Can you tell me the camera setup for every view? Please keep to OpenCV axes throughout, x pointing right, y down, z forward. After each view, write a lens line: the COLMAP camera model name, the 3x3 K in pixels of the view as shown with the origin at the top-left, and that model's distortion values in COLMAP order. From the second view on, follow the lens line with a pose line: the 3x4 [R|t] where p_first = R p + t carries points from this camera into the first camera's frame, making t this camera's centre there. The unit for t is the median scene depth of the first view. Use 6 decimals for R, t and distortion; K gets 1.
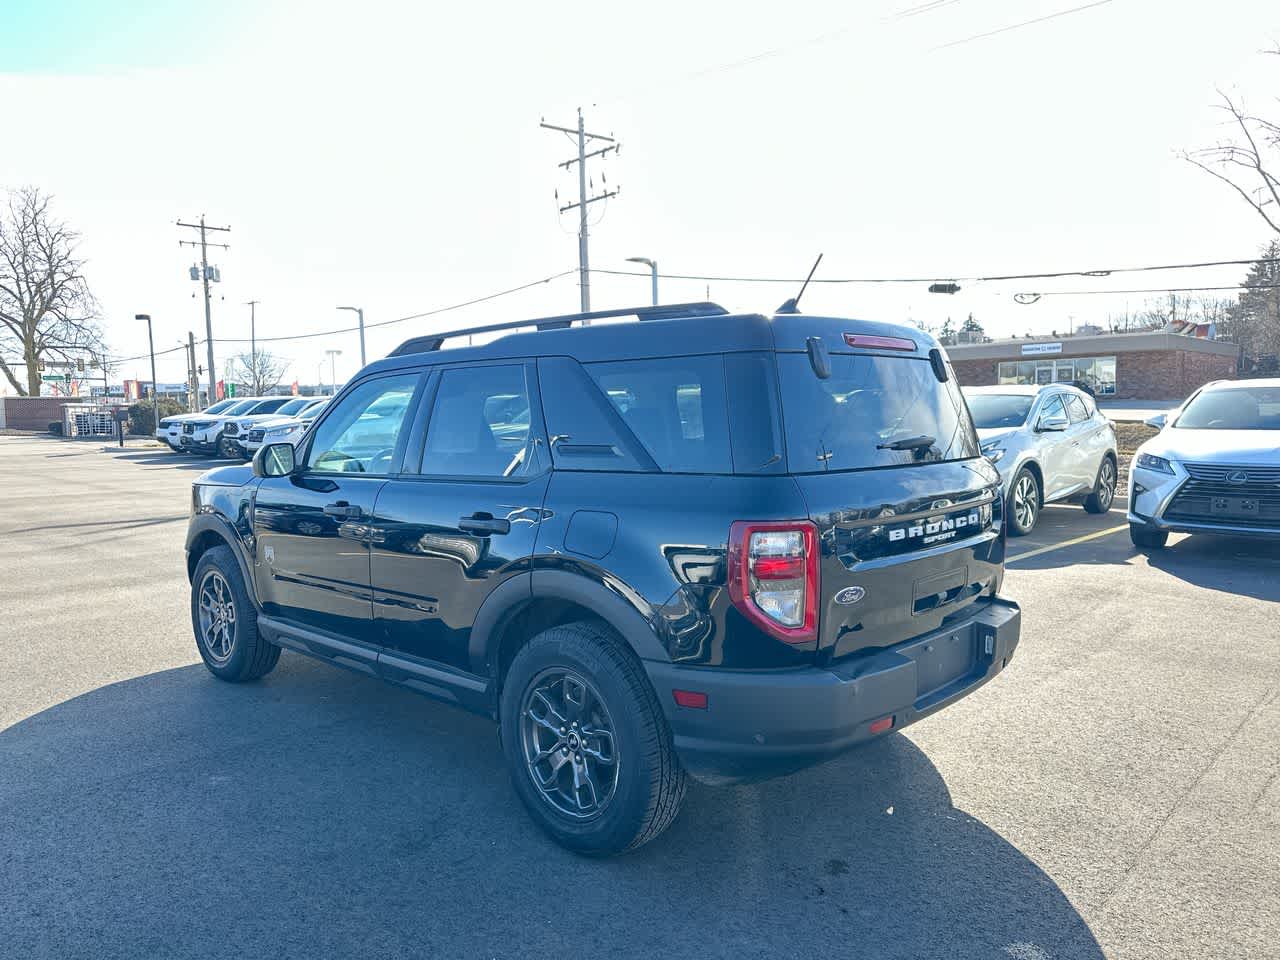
lens RADIAL K [[924.2, 0, 585.5], [0, 924.2, 463.9], [0, 0, 1]] dist [0.059691, -0.072923]
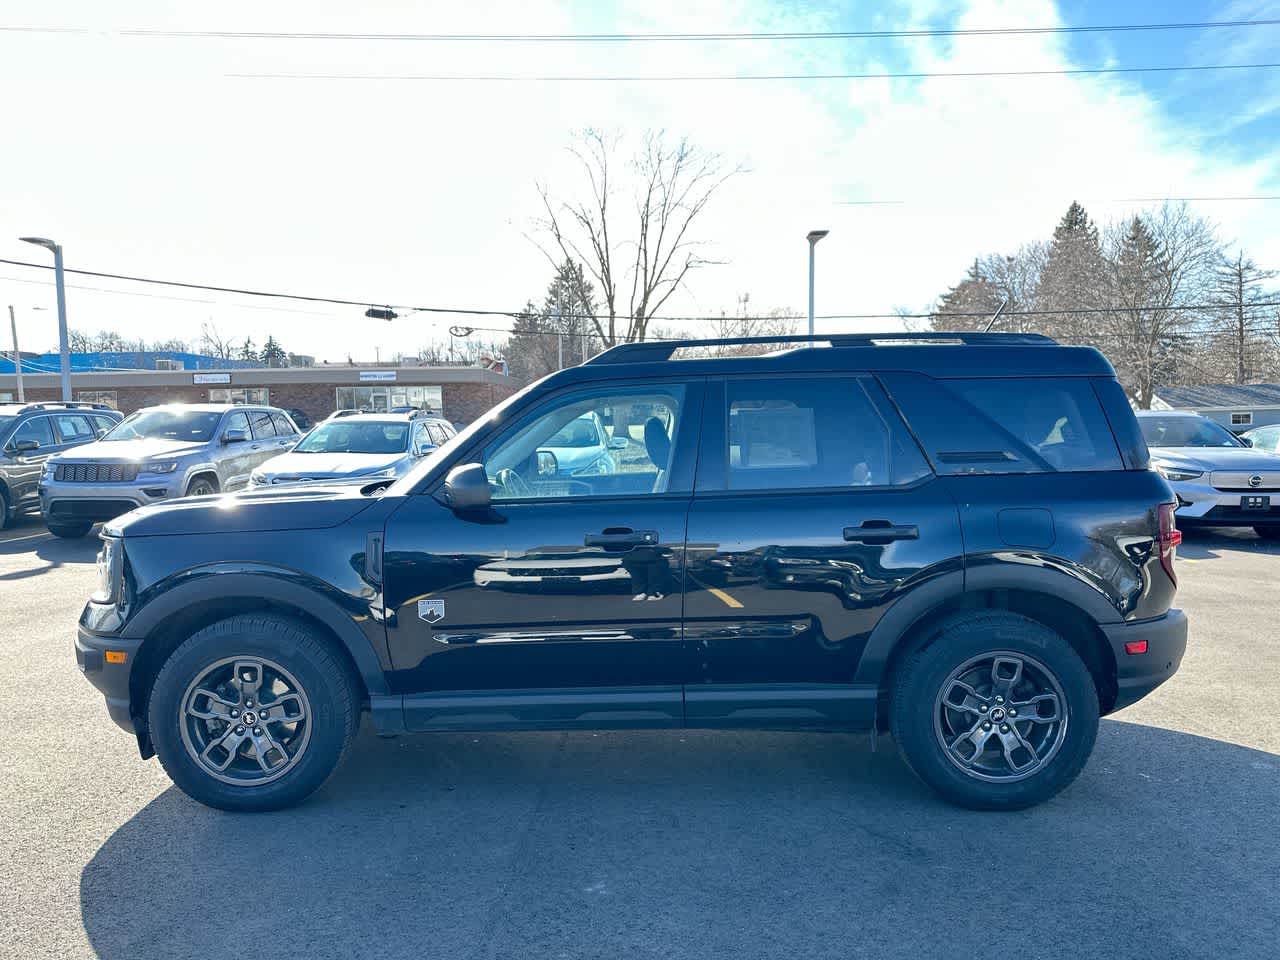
lens RADIAL K [[924.2, 0, 649.0], [0, 924.2, 478.1], [0, 0, 1]] dist [0.059691, -0.072923]
pose [[0.705546, -0.031323, 0.707971, -0.855992], [0.037864, 0.999262, 0.006477, -0.010174], [-0.707652, 0.022237, 0.706211, 0.380491]]
